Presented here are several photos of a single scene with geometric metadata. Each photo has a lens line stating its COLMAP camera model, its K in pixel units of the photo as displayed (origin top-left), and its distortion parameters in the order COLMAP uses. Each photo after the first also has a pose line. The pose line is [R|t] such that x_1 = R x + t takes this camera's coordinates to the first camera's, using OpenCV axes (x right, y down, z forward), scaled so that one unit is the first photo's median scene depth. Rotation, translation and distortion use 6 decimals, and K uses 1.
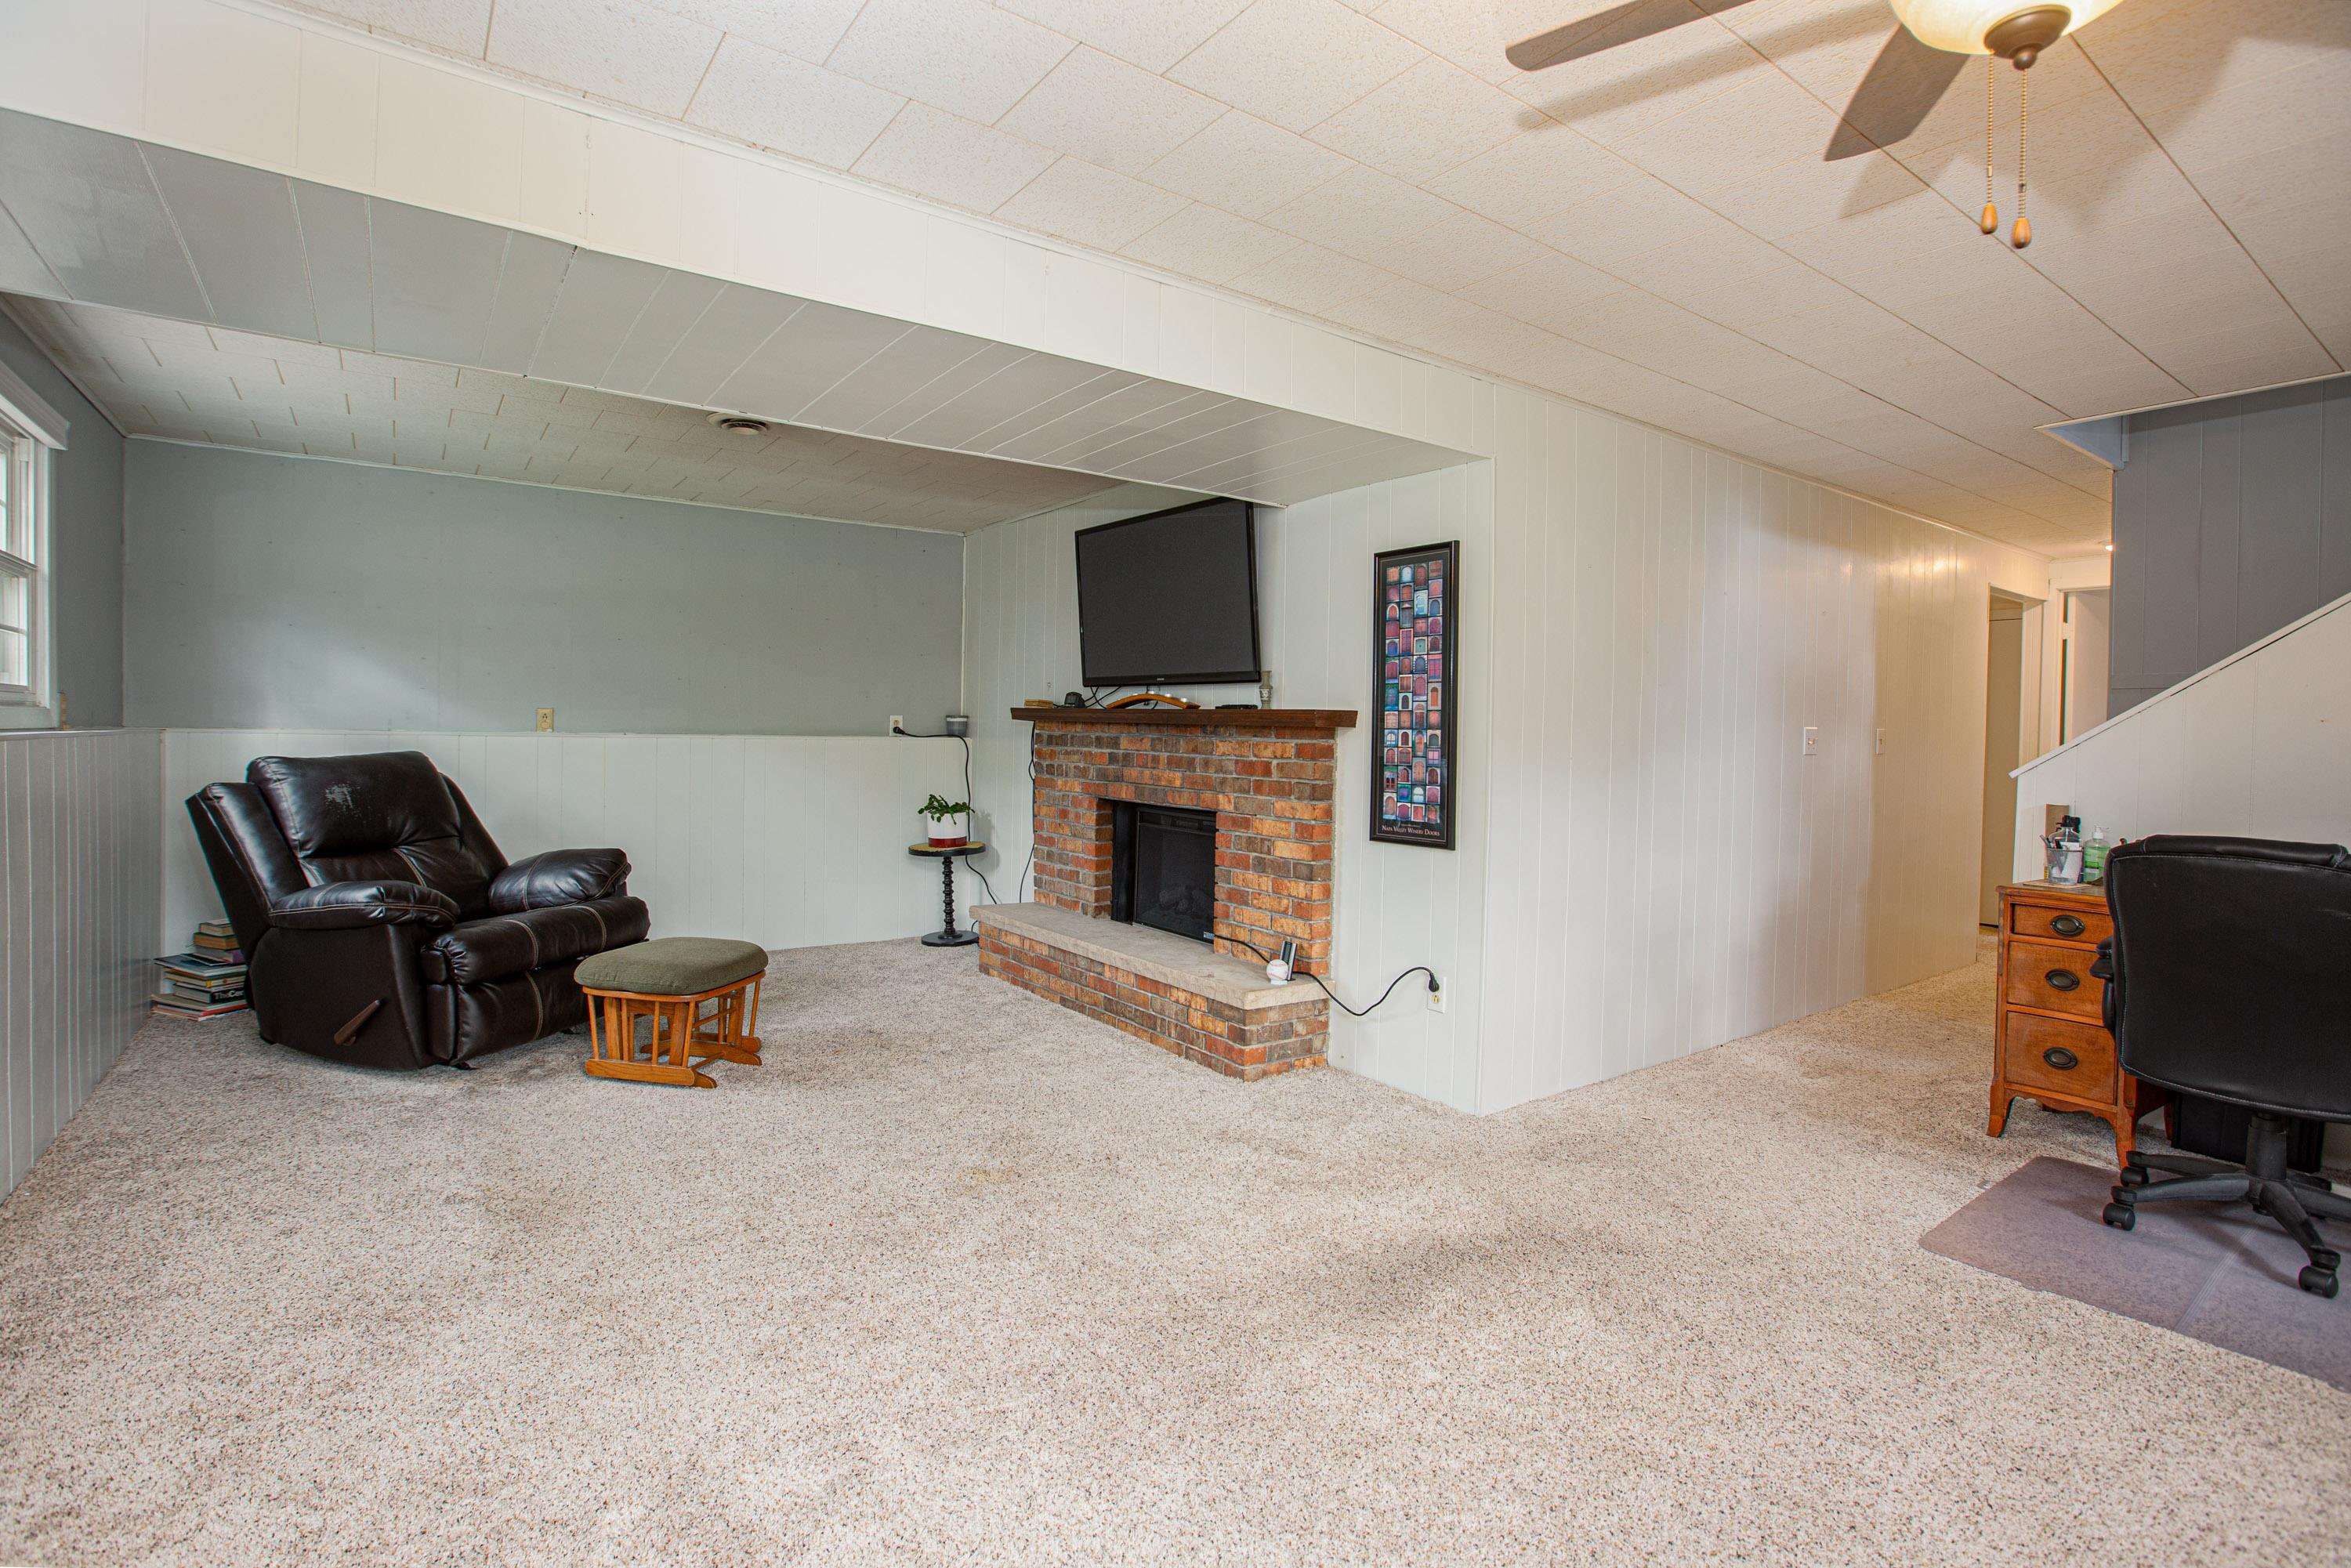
lens RADIAL K [[1095.8, 0, 1167.0], [0, 1095.8, 763.1], [0, 0, 1]] dist [-0.027592, 0.000659]
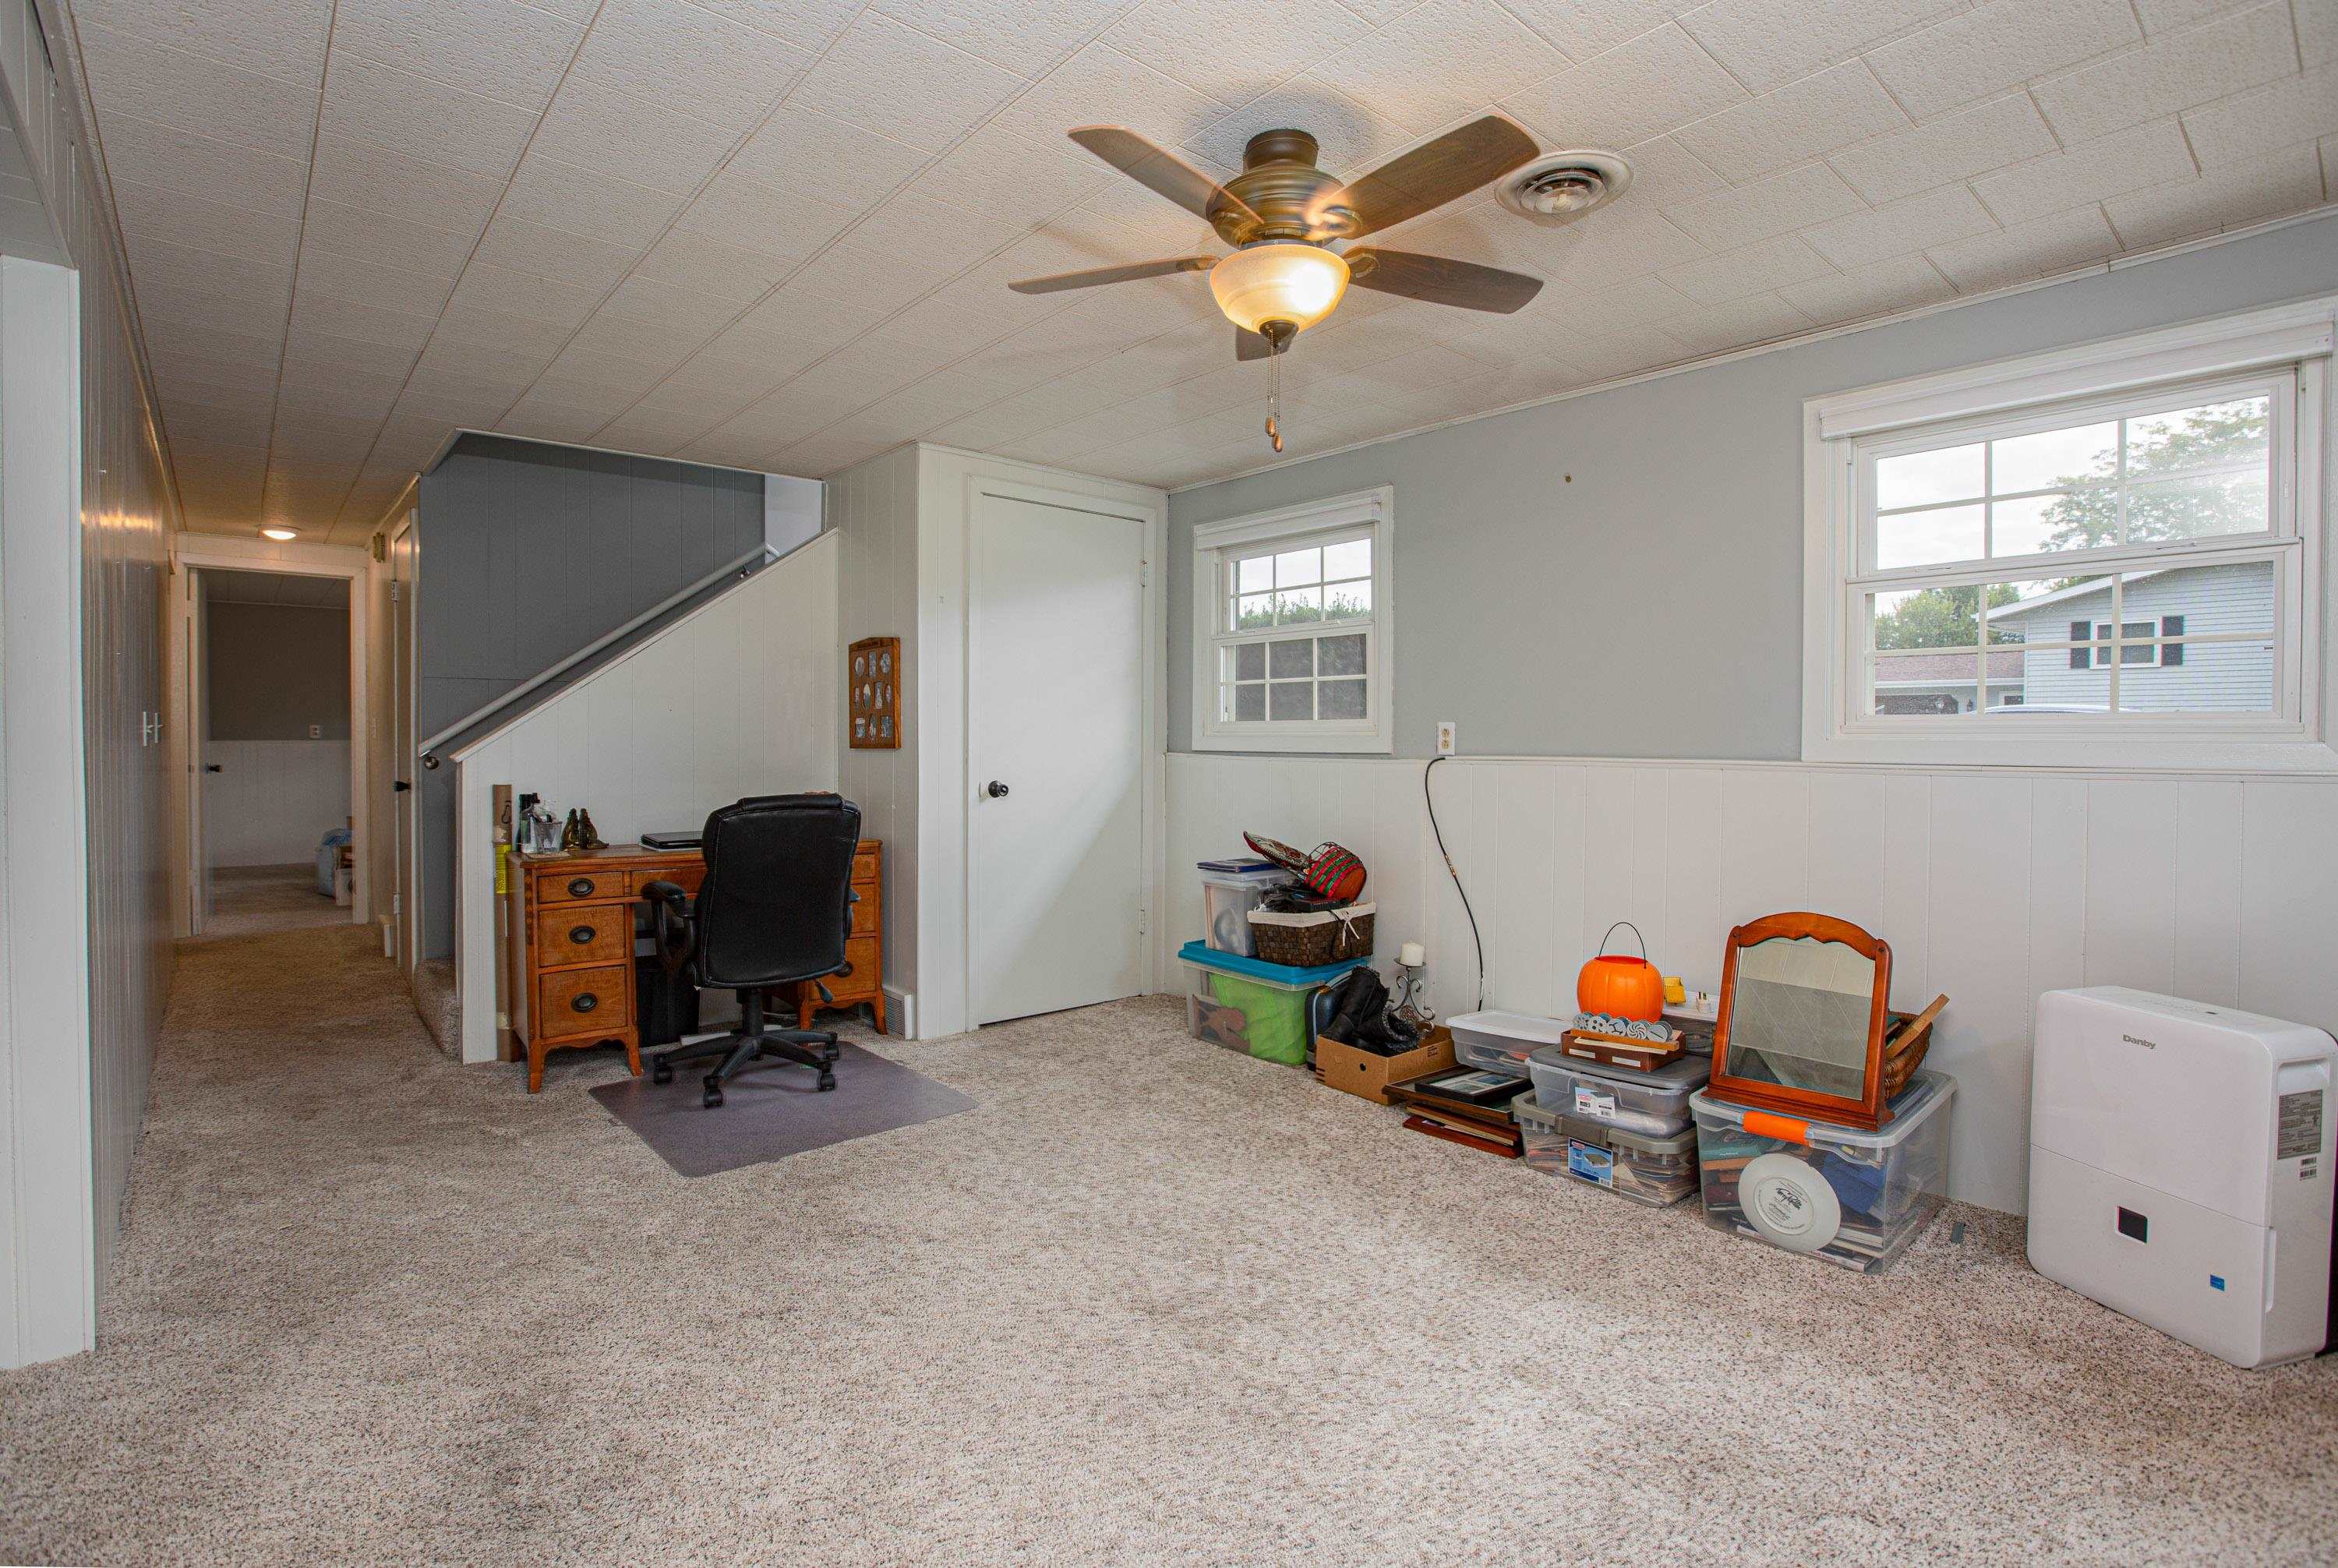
lens RADIAL K [[1089.8, 0, 1154.9], [0, 1089.8, 766.8], [0, 0, 1]] dist [-0.027592, 0.000659]
pose [[-0.079170, -0.043736, 0.995901, -0.330937], [0.019719, 0.998773, 0.045429, -0.016877], [-0.996666, 0.023235, -0.078210, 0.436633]]
